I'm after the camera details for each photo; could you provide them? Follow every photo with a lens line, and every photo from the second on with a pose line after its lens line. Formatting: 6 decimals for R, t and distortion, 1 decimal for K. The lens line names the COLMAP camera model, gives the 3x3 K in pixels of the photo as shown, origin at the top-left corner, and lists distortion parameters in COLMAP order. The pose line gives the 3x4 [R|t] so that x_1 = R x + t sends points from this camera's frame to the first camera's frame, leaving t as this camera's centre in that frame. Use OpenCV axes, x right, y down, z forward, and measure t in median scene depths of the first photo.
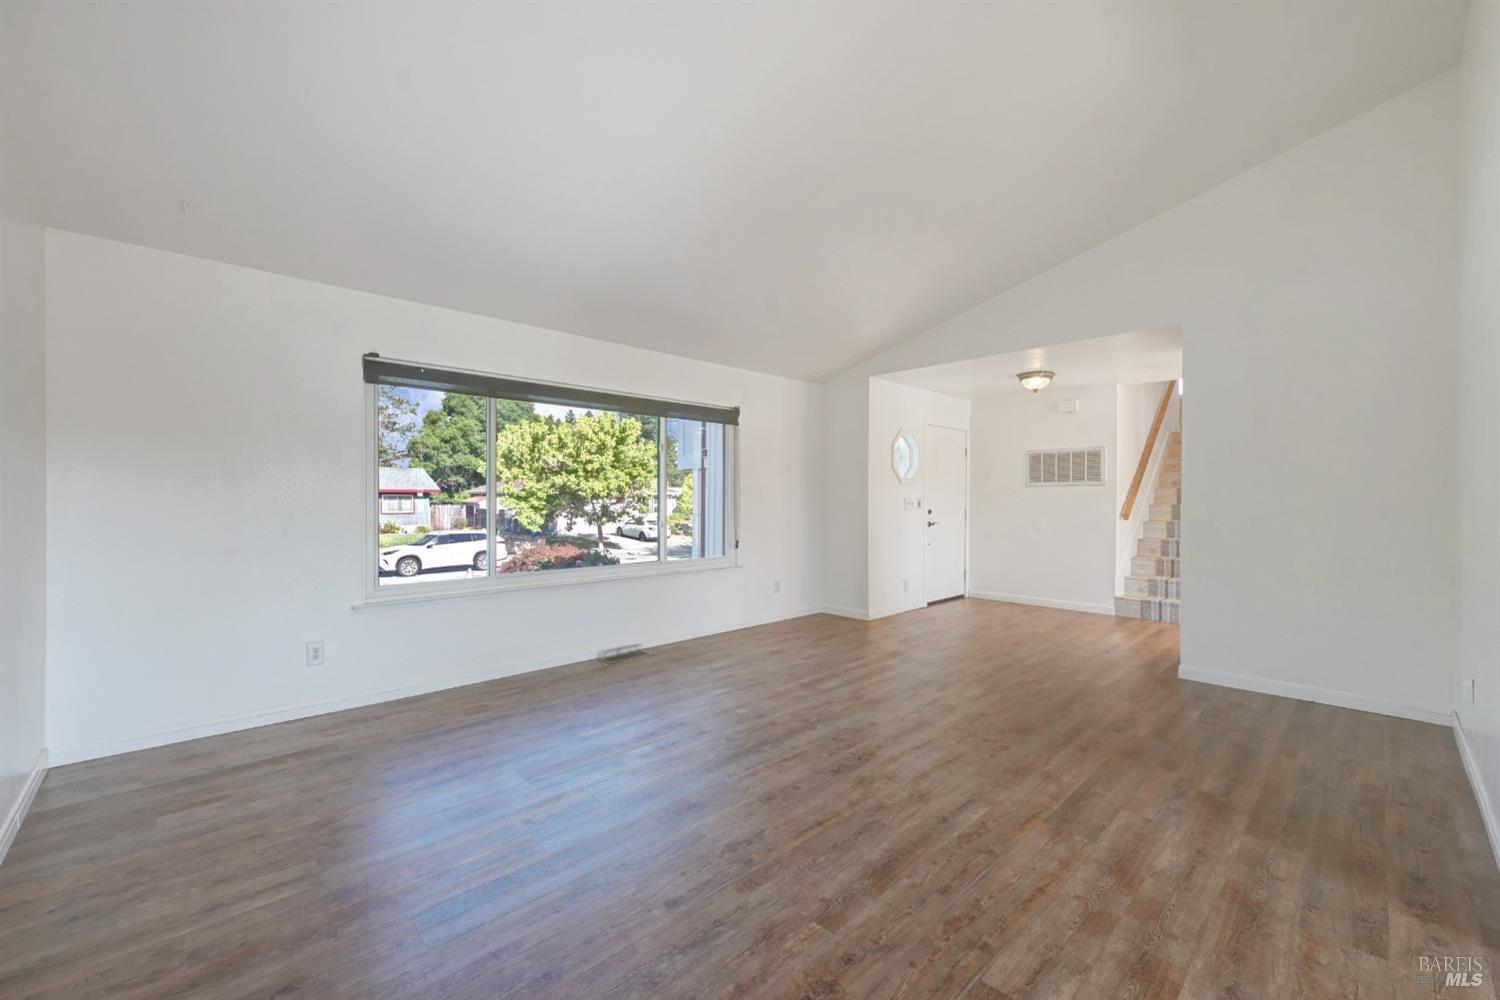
lens RADIAL K [[604.7, 0, 758.2], [0, 604.7, 491.6], [0, 0, 1]] dist [0.000440, -0.000202]
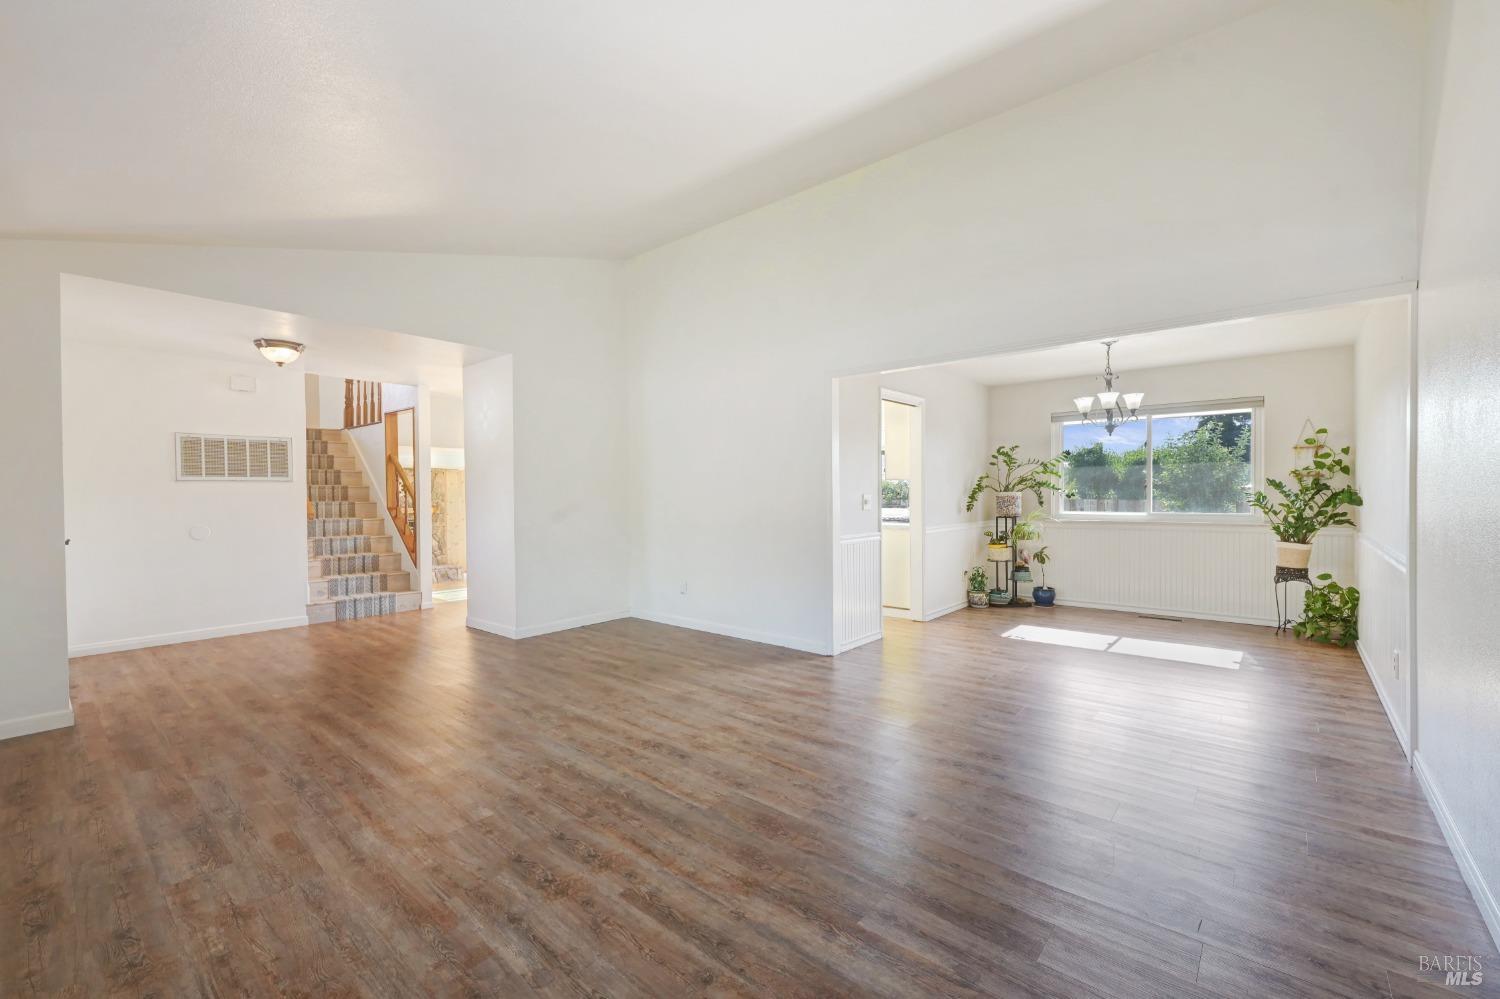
lens RADIAL K [[615.7, 0, 755.0], [0, 615.7, 501.3], [0, 0, 1]] dist [-0.001266, -0.000243]
pose [[-0.101433, -0.013596, 0.994749, -0.857667], [-0.003188, 0.999906, 0.013341, 0.008401], [-0.994837, -0.001818, -0.101467, 0.905712]]
